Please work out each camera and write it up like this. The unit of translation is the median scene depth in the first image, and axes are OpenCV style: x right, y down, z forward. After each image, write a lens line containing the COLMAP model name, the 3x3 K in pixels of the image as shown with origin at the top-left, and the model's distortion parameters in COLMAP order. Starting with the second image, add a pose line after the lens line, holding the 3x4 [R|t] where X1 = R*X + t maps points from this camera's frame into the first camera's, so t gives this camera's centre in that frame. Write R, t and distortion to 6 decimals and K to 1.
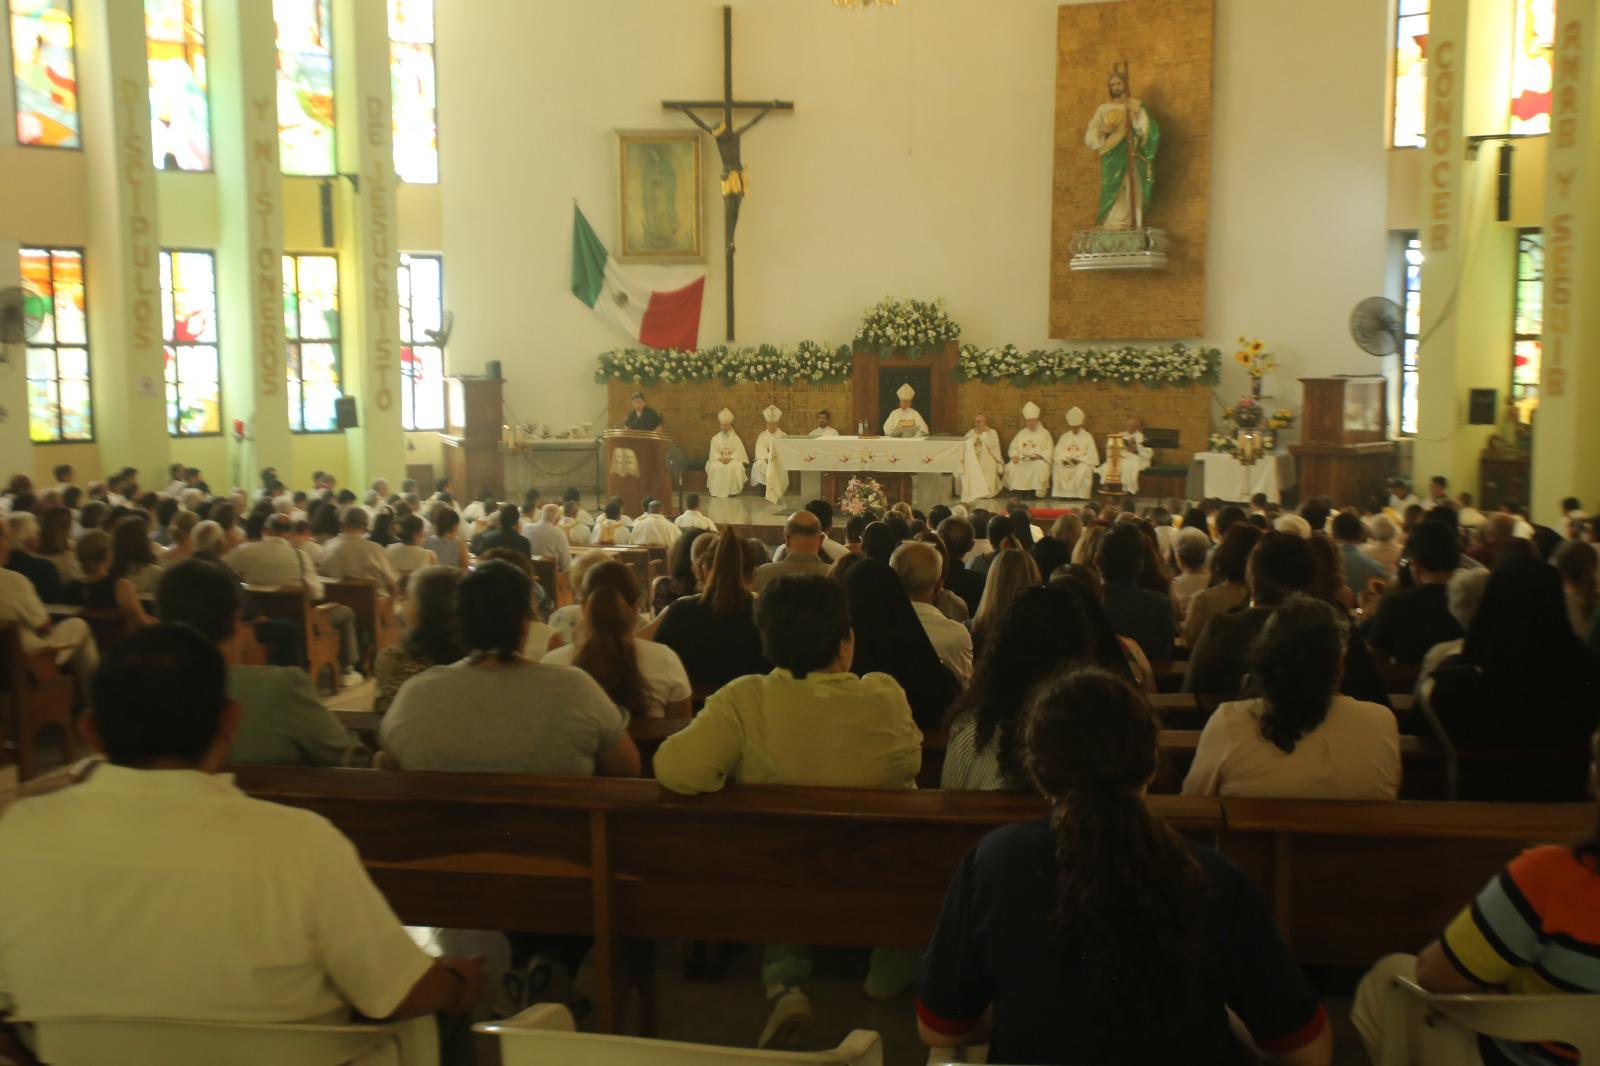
lens RADIAL K [[1720.8, 0, 784.9], [0, 1720.8, 515.7], [0, 0, 1]] dist [0.049284, 0.000000]
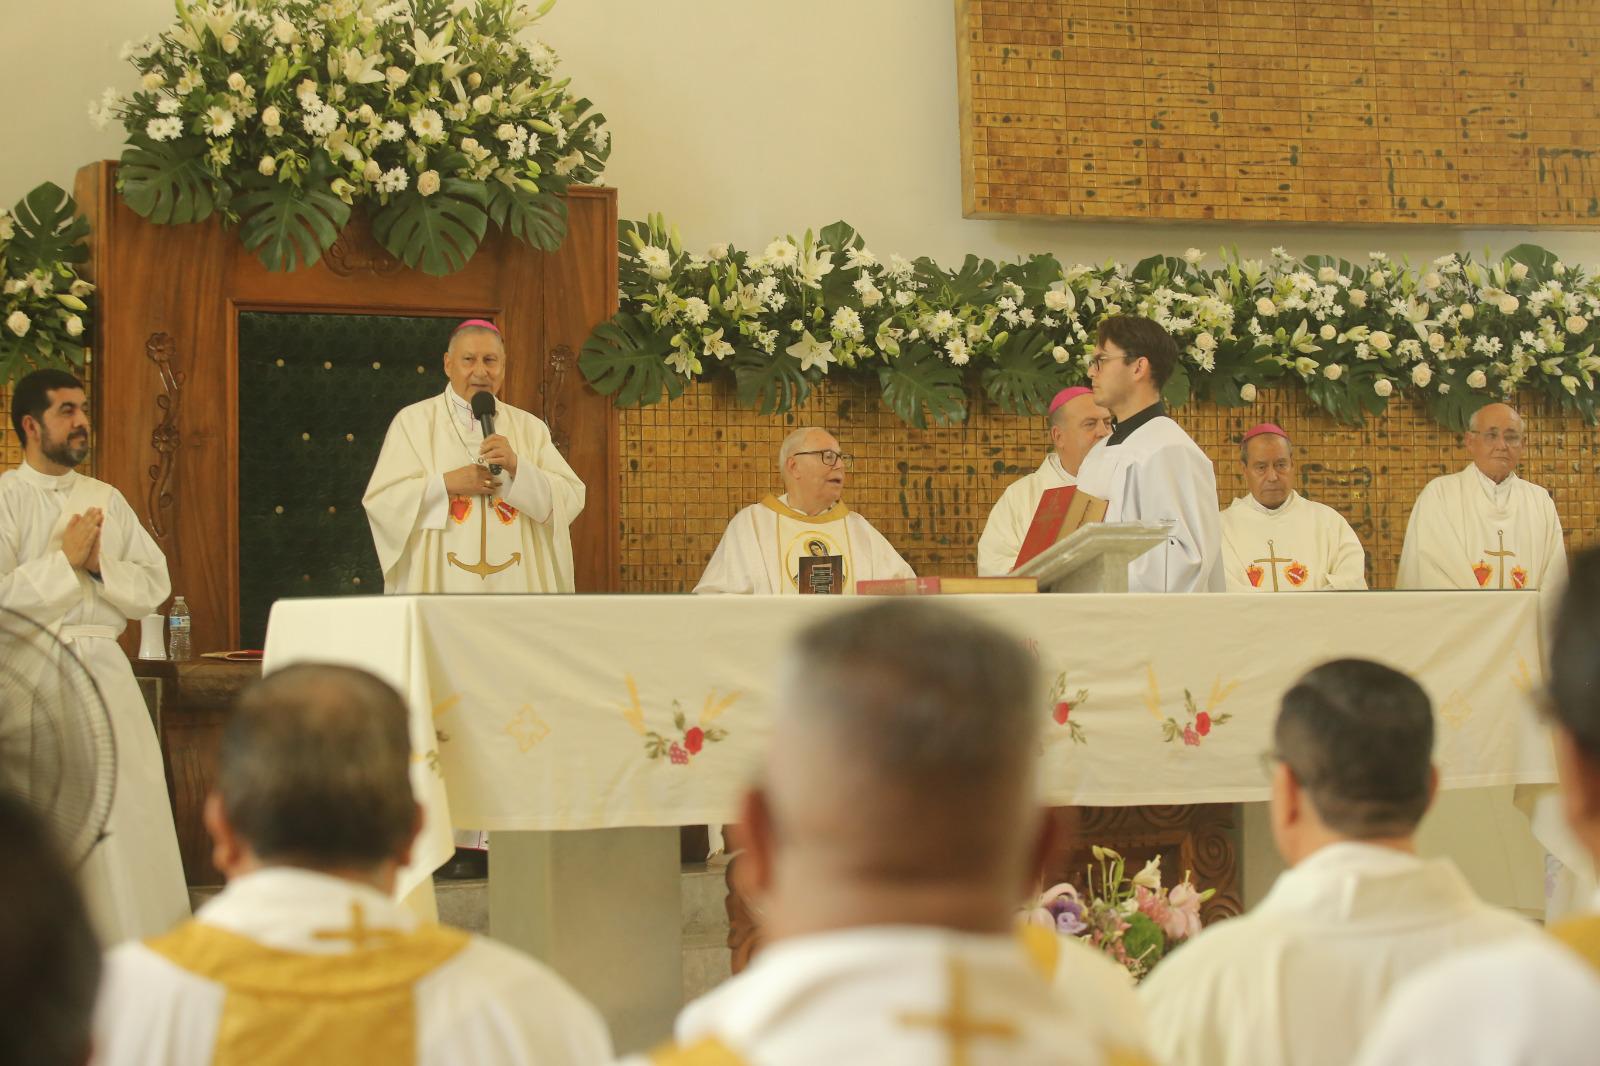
lens RADIAL K [[3327.0, 0, 808.5], [0, 3327.0, 528.0], [0, 0, 1]] dist [-0.273388, 0.000000]
pose [[0.745672, 0.017561, 0.666082, -0.137197], [0.084331, 0.989127, -0.120485, -0.015254], [-0.660955, 0.146013, 0.736083, 0.710732]]
